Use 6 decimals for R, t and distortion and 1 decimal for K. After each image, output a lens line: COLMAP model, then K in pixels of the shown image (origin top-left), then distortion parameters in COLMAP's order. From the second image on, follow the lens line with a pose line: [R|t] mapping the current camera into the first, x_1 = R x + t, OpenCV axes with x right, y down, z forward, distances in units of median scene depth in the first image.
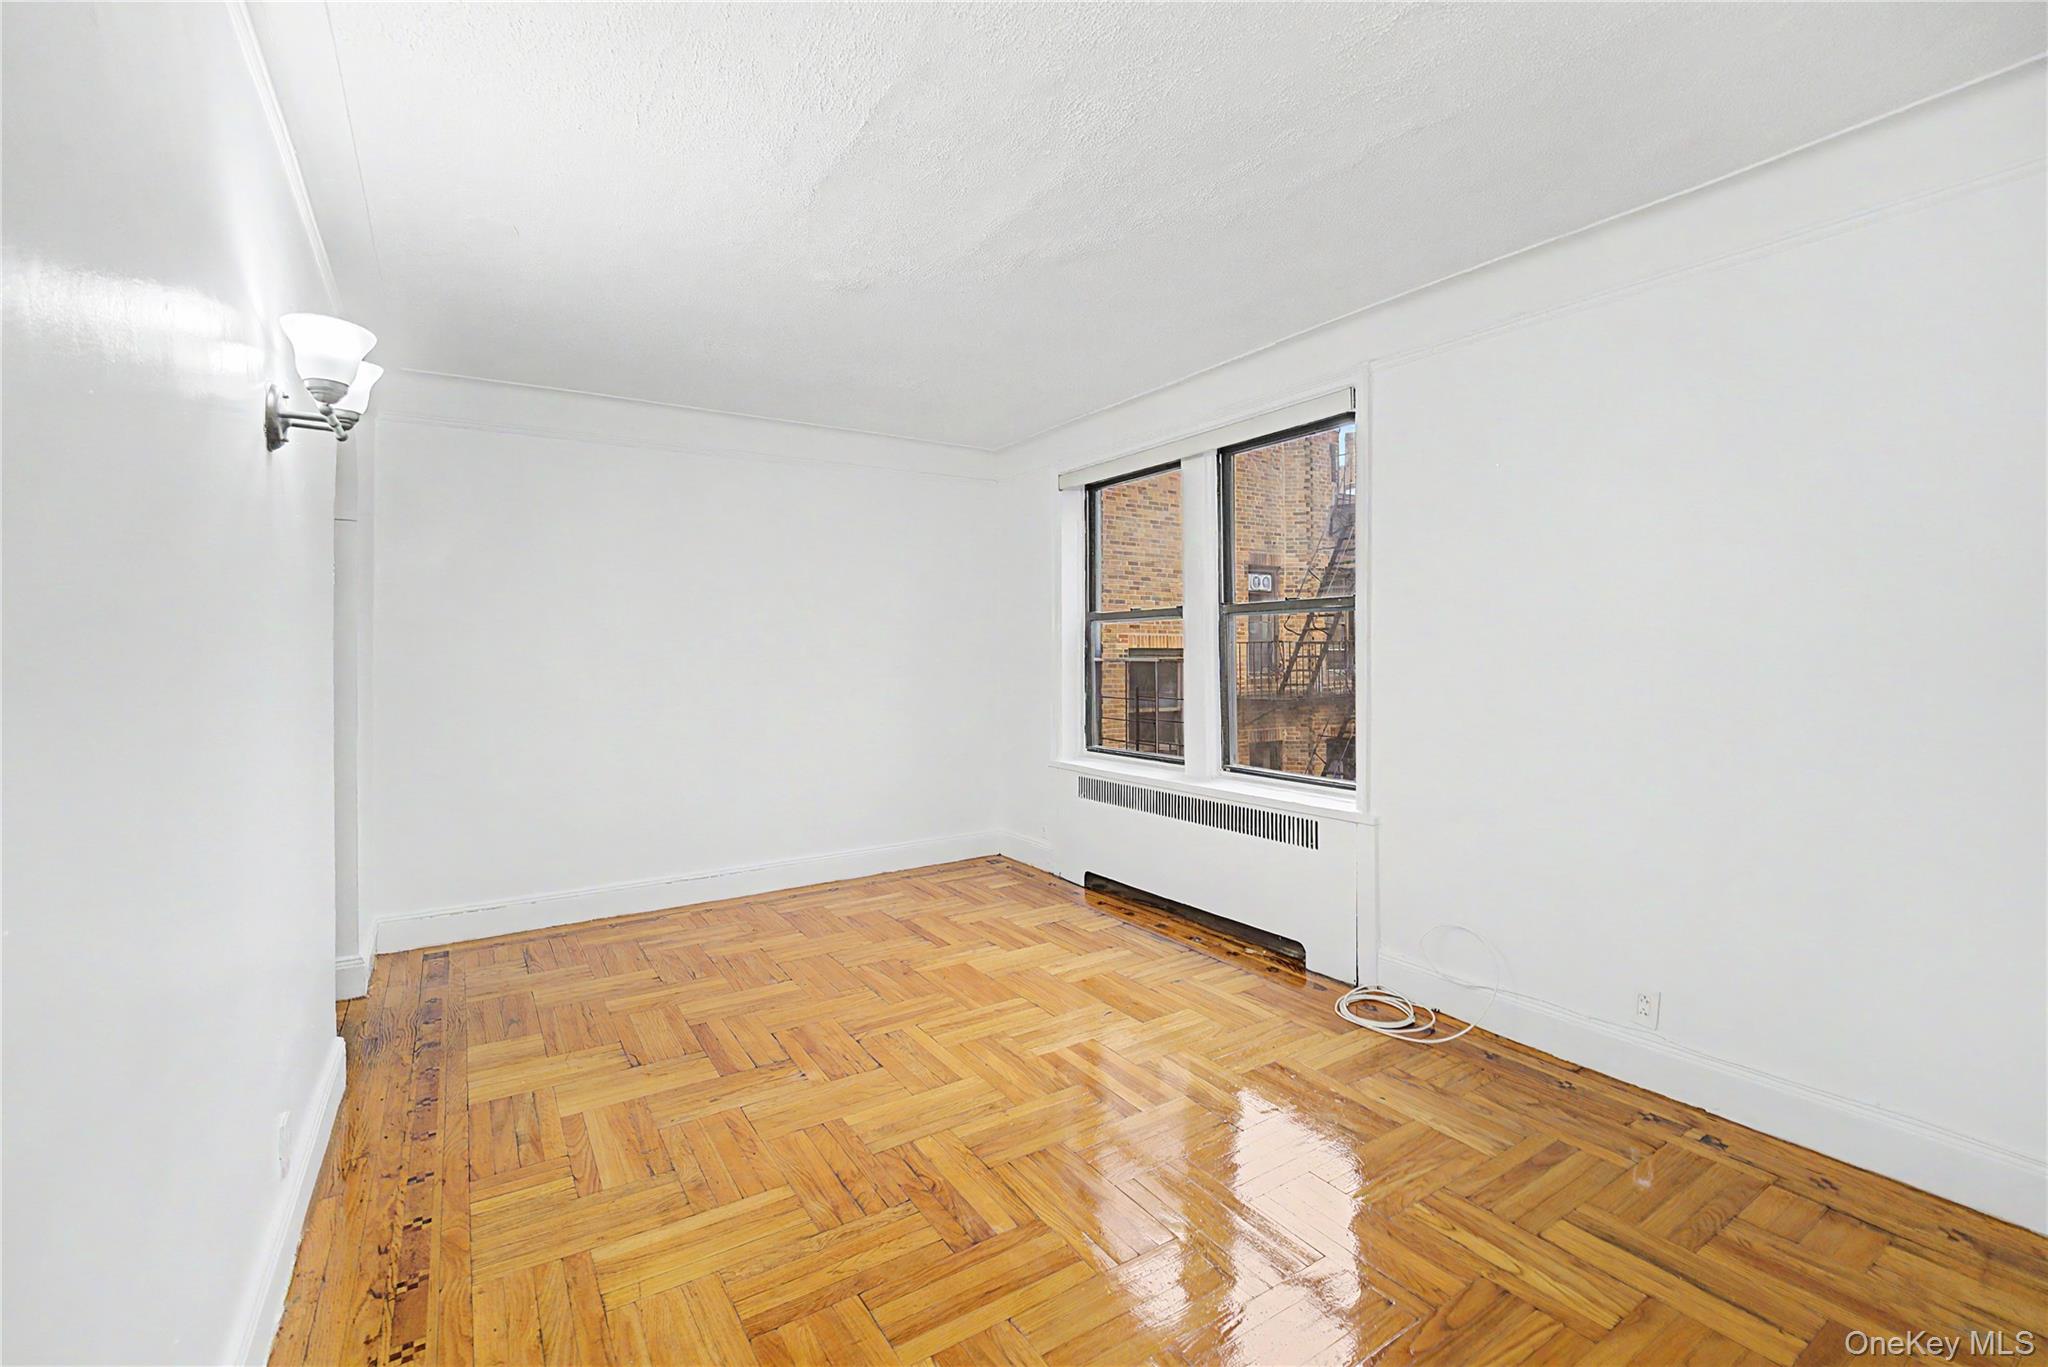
lens RADIAL K [[862.9, 0, 1029.3], [0, 862.9, 651.2], [0, 0, 1]] dist [0.013124, -0.026544]
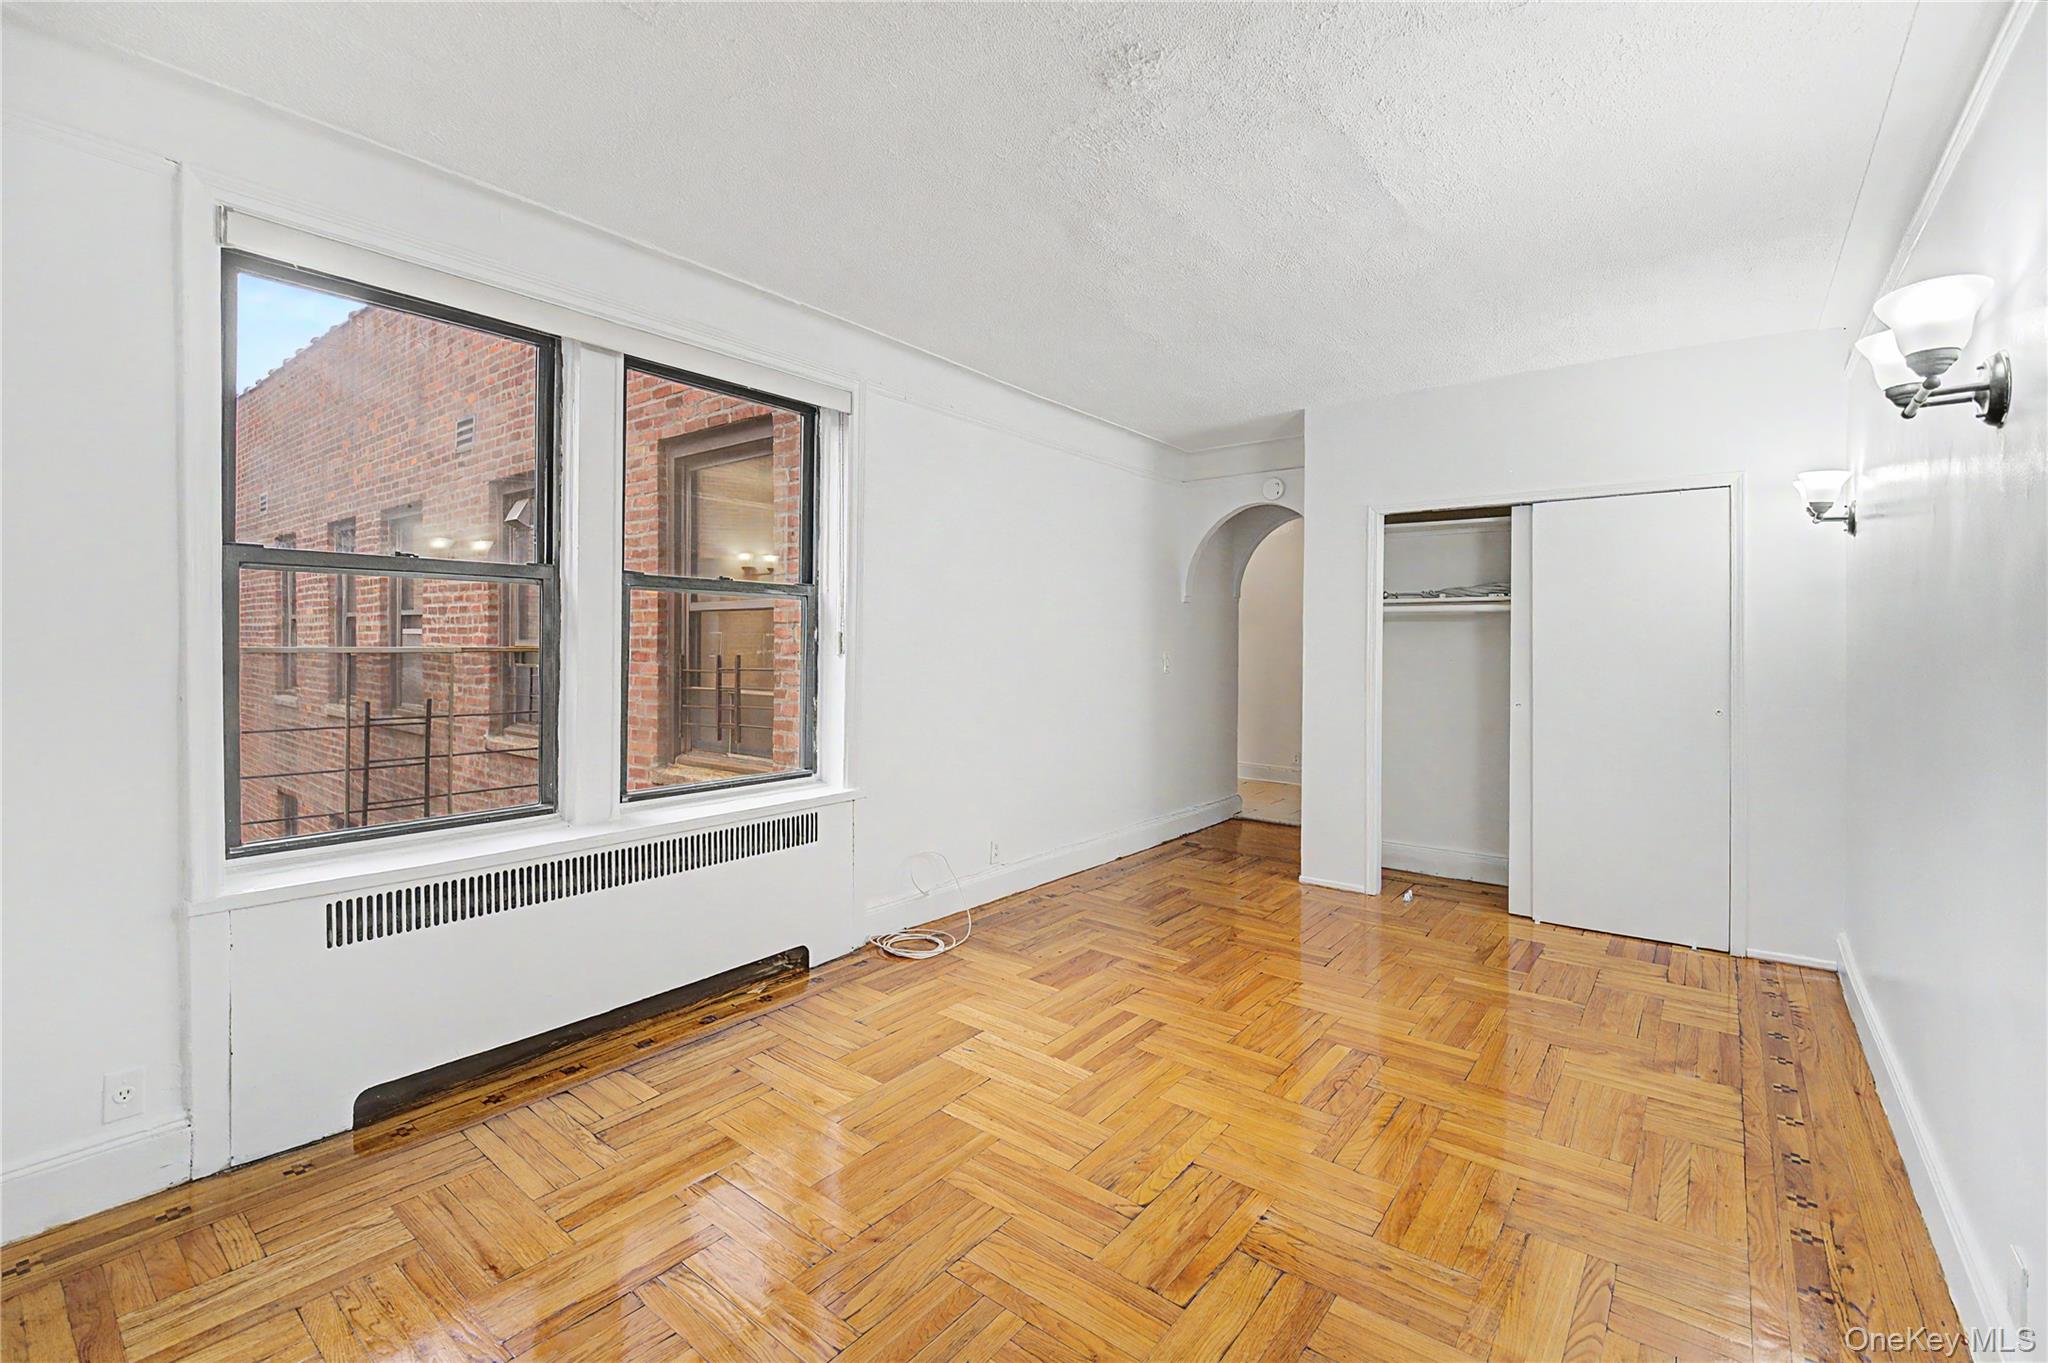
lens RADIAL K [[862.9, 0, 1029.3], [0, 862.9, 649.2], [0, 0, 1]] dist [0.013124, -0.026544]
pose [[-0.313372, -0.003350, 0.949625, -0.658349], [-0.008356, 0.999965, 0.000771, 0.007137], [-0.949594, -0.007693, -0.313389, 1.049279]]
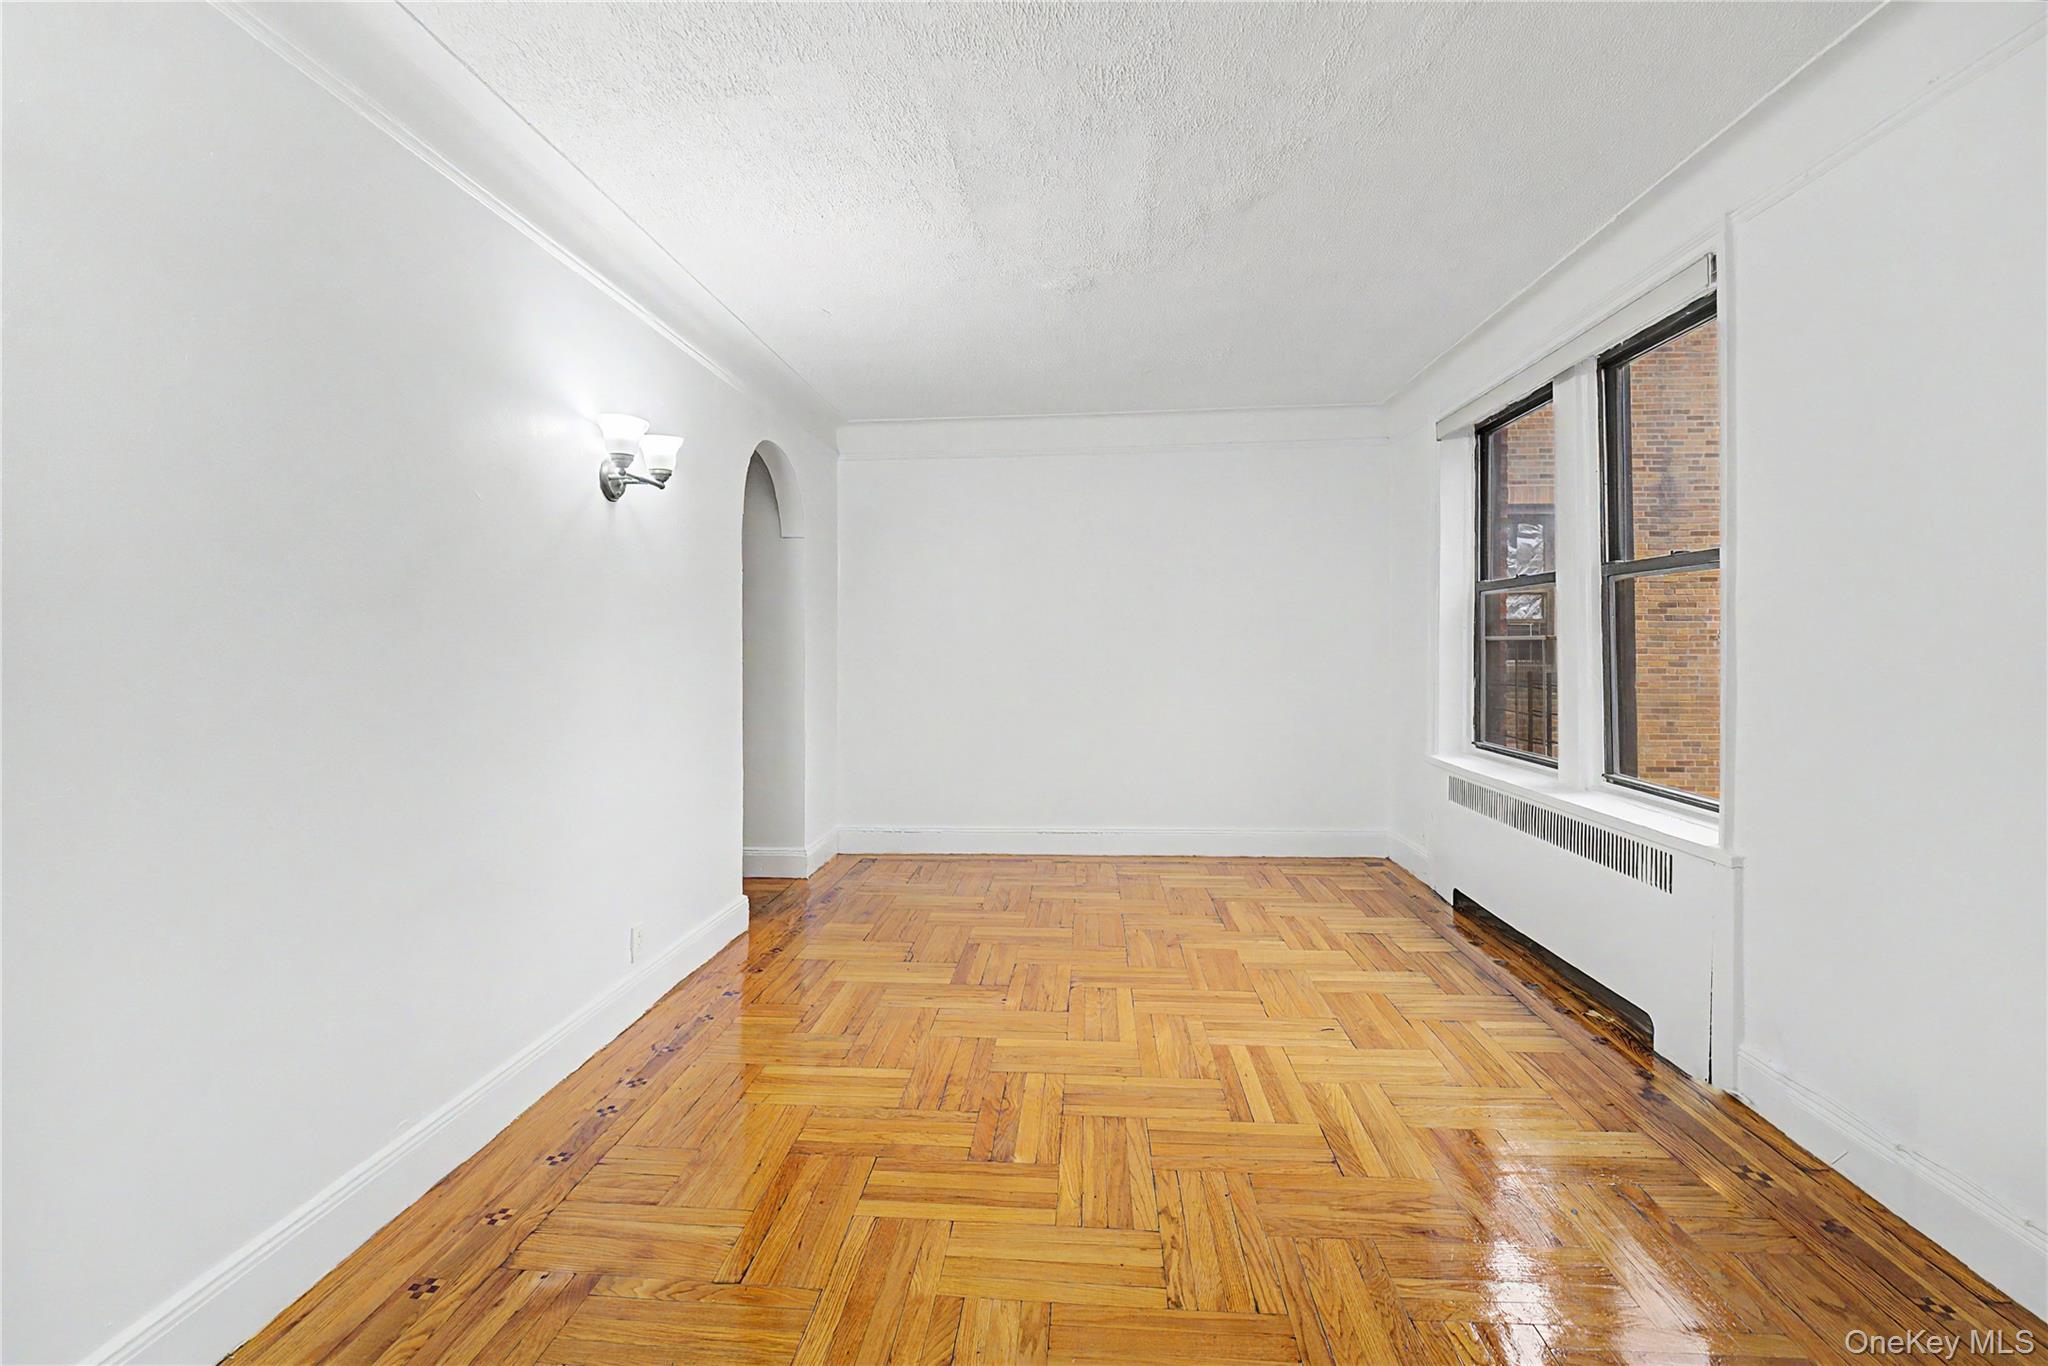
lens RADIAL K [[877.7, 0, 1026.6], [0, 877.7, 649.2], [0, 0, 1]] dist [0.016751, -0.027800]
pose [[0.791462, 0.003417, -0.611208, 0.344158], [0.003210, 0.999947, 0.009748, 0.013794], [0.611209, -0.009677, 0.791410, 0.079962]]
